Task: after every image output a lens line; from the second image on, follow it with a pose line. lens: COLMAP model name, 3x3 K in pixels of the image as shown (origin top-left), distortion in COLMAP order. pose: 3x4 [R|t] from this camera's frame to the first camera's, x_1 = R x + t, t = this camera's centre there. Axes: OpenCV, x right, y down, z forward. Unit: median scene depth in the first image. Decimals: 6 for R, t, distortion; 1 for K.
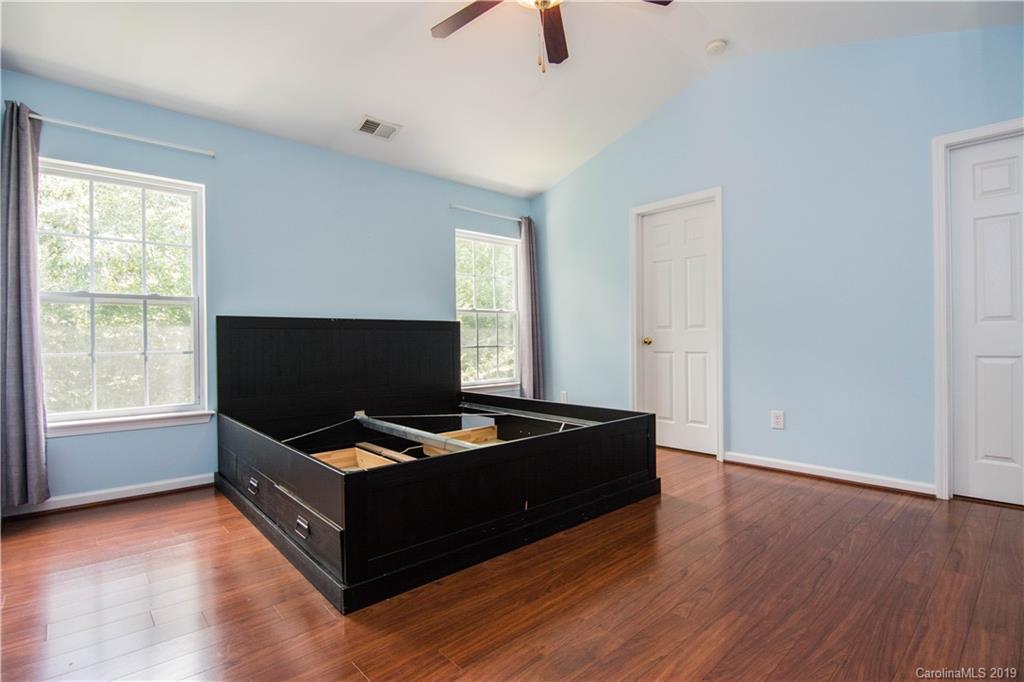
lens RADIAL K [[497.8, 0, 511.3], [0, 497.8, 340.5], [0, 0, 1]] dist [-0.005189, -0.006185]
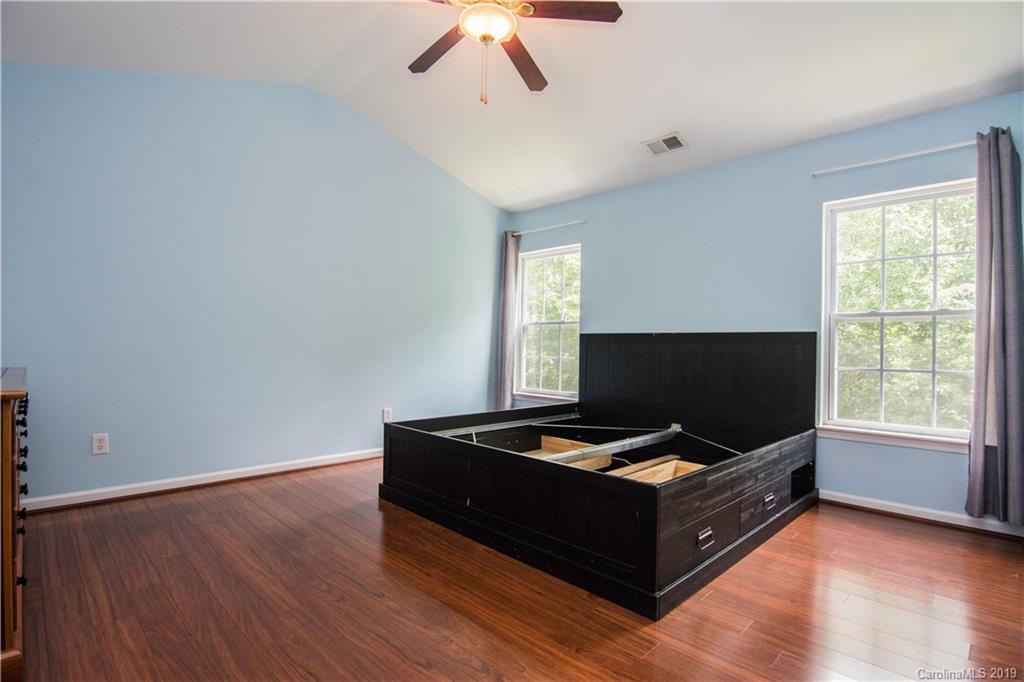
lens RADIAL K [[495.8, 0, 510.9], [0, 495.8, 339.8], [0, 0, 1]] dist [-0.018400, -0.002310]
pose [[0.039273, -0.006762, -0.999206, 0.879175], [-0.019834, 0.999775, -0.007546, -0.018909], [0.999032, 0.020115, 0.039131, 0.803569]]
